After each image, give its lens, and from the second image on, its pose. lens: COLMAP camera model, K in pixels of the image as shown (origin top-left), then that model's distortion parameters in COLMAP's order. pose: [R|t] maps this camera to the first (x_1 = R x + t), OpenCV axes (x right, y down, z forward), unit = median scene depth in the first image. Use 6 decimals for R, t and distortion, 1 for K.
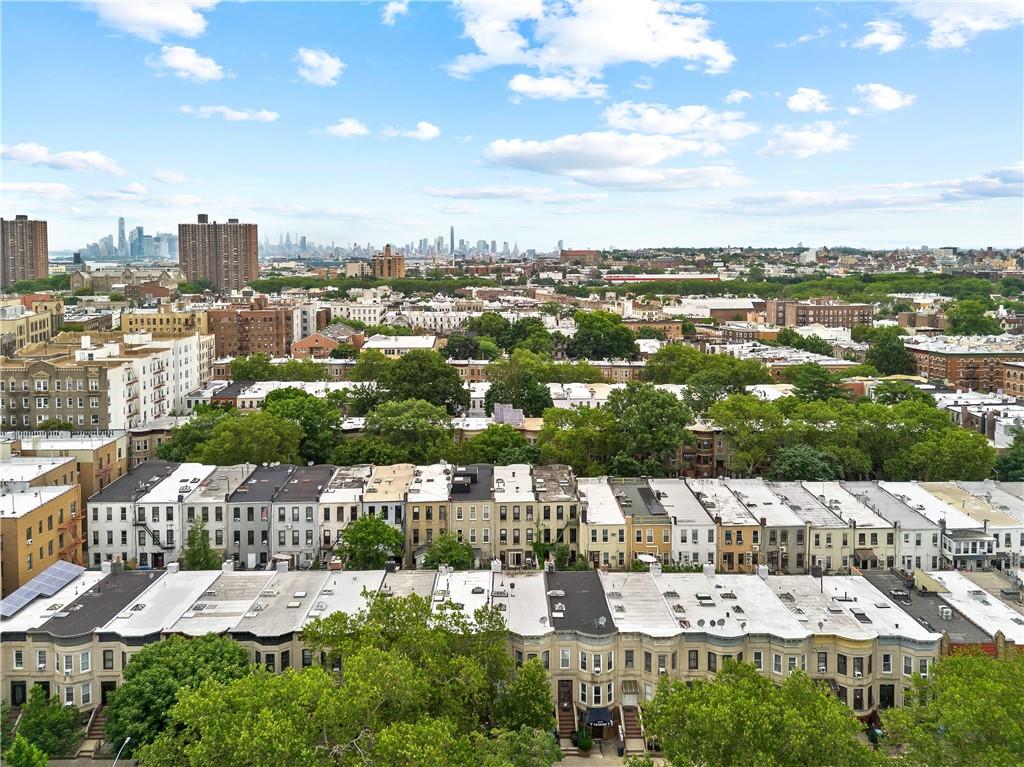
lens RADIAL K [[759.0, 0, 510.9], [0, 759.0, 368.9], [0, 0, 1]] dist [0.092479, -0.114943]
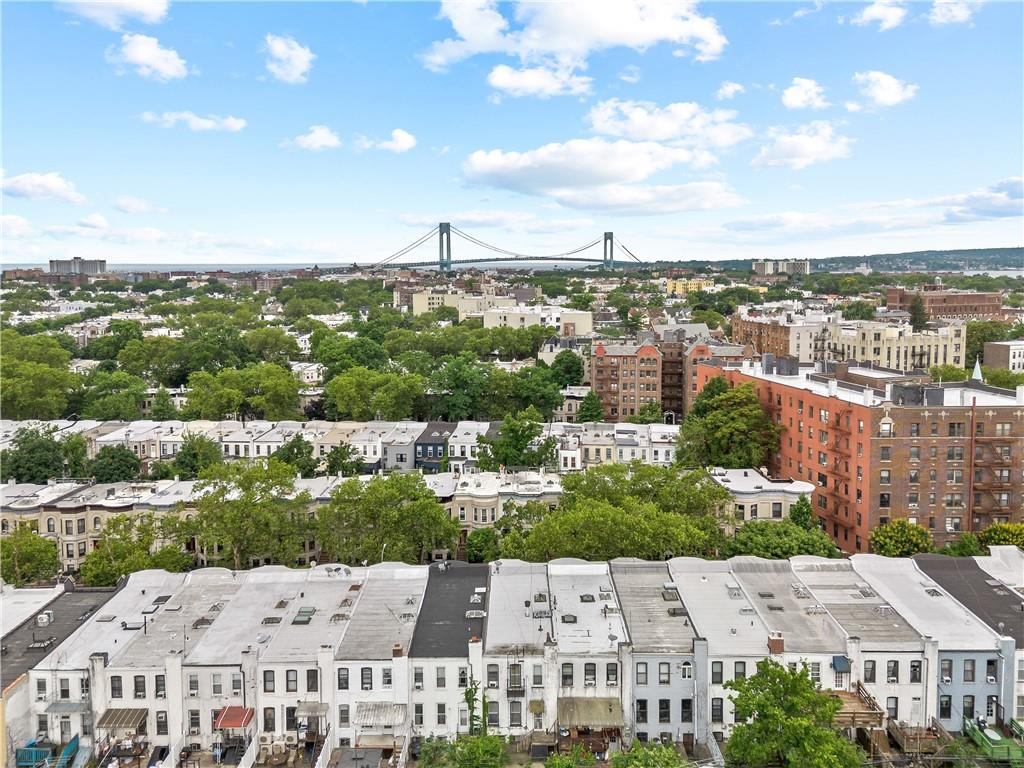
lens RADIAL K [[741.4, 0, 512.0], [0, 741.4, 384.0], [0, 0, 1]] dist [0.084050, -0.087519]
pose [[-0.999612, 0.007857, 0.026710, -0.003920], [0.015754, 0.950623, 0.309949, -0.157693], [-0.022956, 0.310249, -0.950378, 1.323211]]
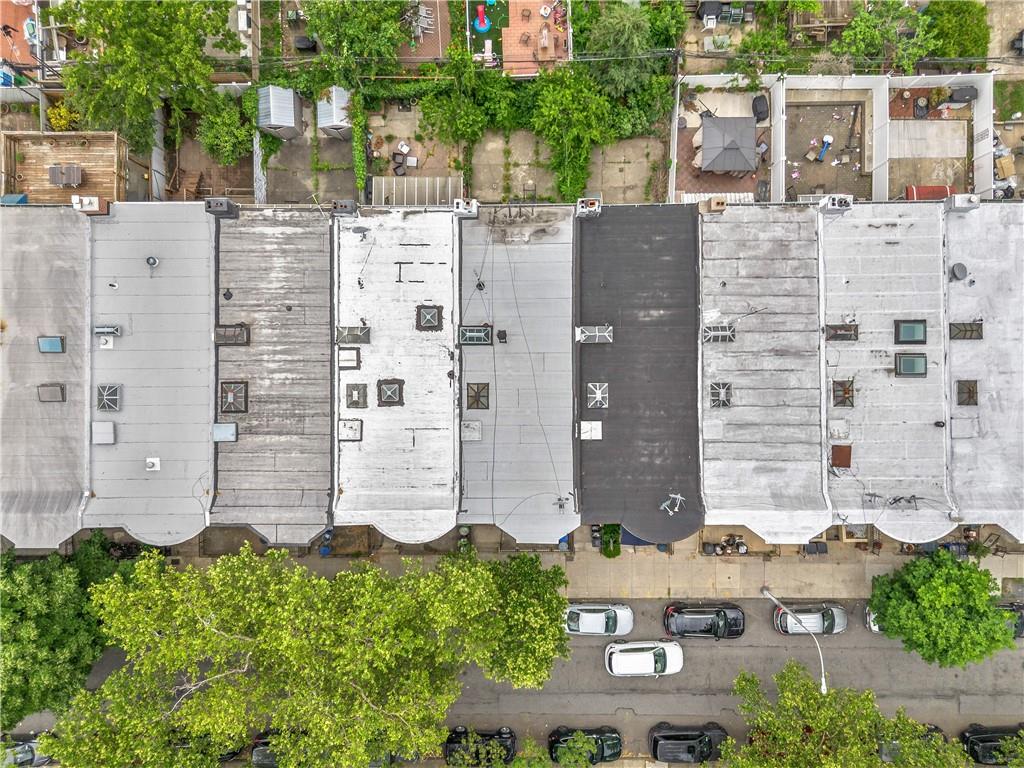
lens RADIAL K [[741.4, 0, 512.0], [0, 741.4, 384.0], [0, 0, 1]] dist [0.084050, -0.087519]
pose [[0.999844, 0.013722, -0.011123, 0.010524], [0.008789, 0.159720, 0.987123, -0.119902], [0.015322, -0.987067, 0.159574, 0.694949]]
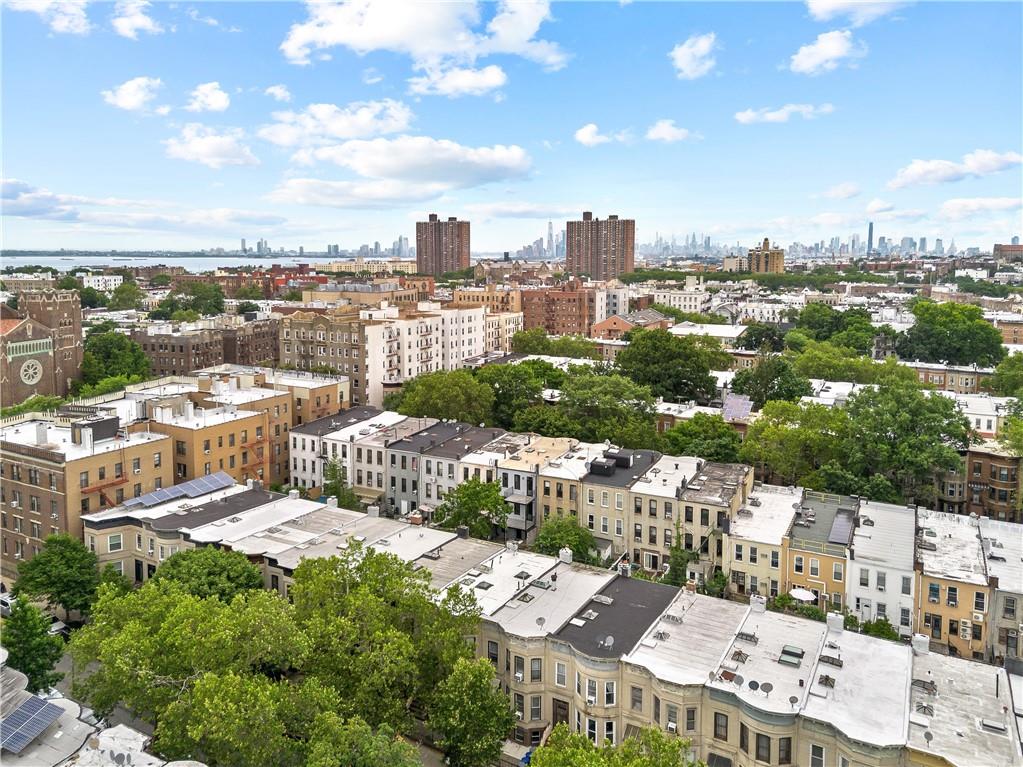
lens RADIAL K [[740.7, 0, 511.5], [0, 740.7, 383.5], [0, 0, 1]] dist [0.084050, -0.087519]
pose [[0.864468, 0.090608, -0.494455, 0.272183], [-0.080526, 0.995880, 0.041707, 0.028427], [0.496197, 0.003762, 0.868202, 0.196381]]
